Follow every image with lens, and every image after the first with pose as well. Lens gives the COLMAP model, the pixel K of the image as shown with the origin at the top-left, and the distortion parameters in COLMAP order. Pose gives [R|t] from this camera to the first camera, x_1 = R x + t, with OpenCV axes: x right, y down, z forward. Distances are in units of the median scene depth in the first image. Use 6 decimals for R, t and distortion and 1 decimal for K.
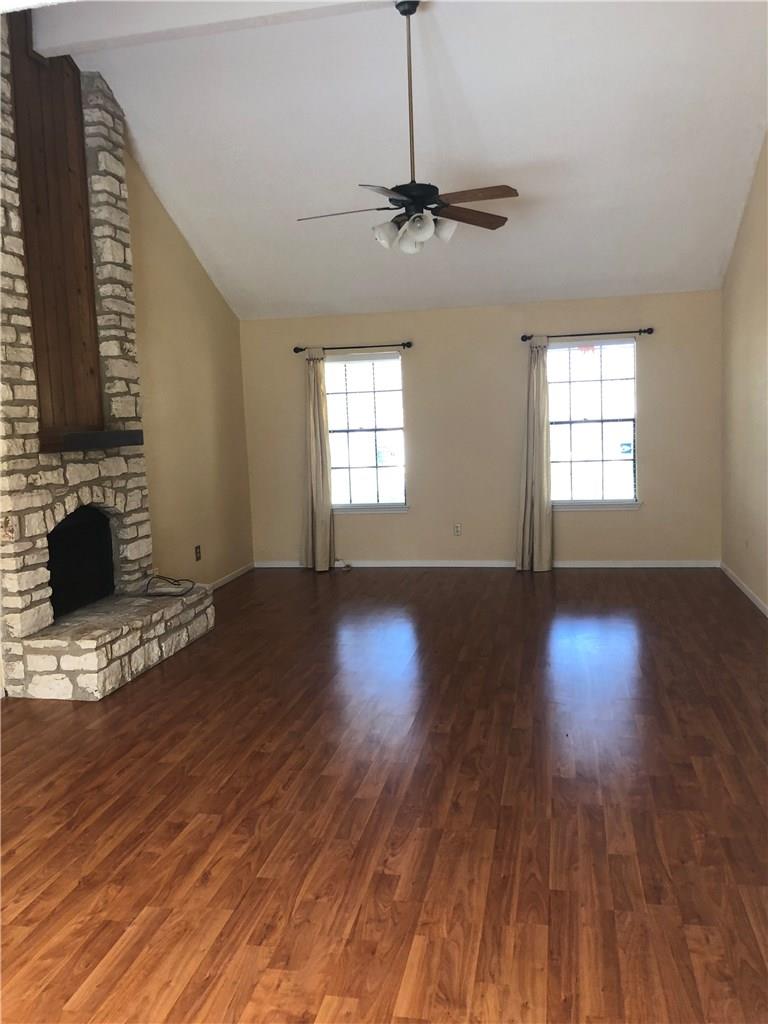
lens RADIAL K [[822.7, 0, 383.5], [0, 822.7, 555.7], [0, 0, 1]] dist [-0.079490, 0.056591]
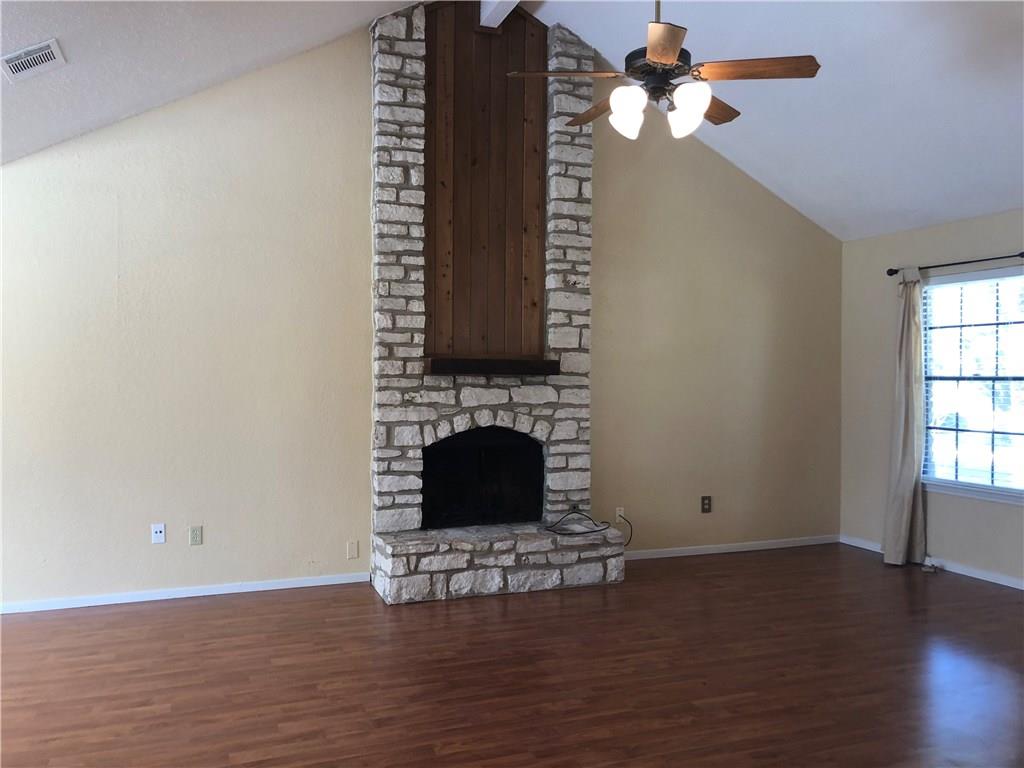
lens RADIAL K [[842.6, 0, 512.0], [0, 842.6, 384.0], [0, 0, 1]] dist [0.037639, -0.037959]
pose [[0.550651, 0.063781, -0.832295, 0.604123], [-0.171906, 0.984369, -0.038299, -0.087045], [0.816843, 0.164166, 0.553008, 0.439519]]
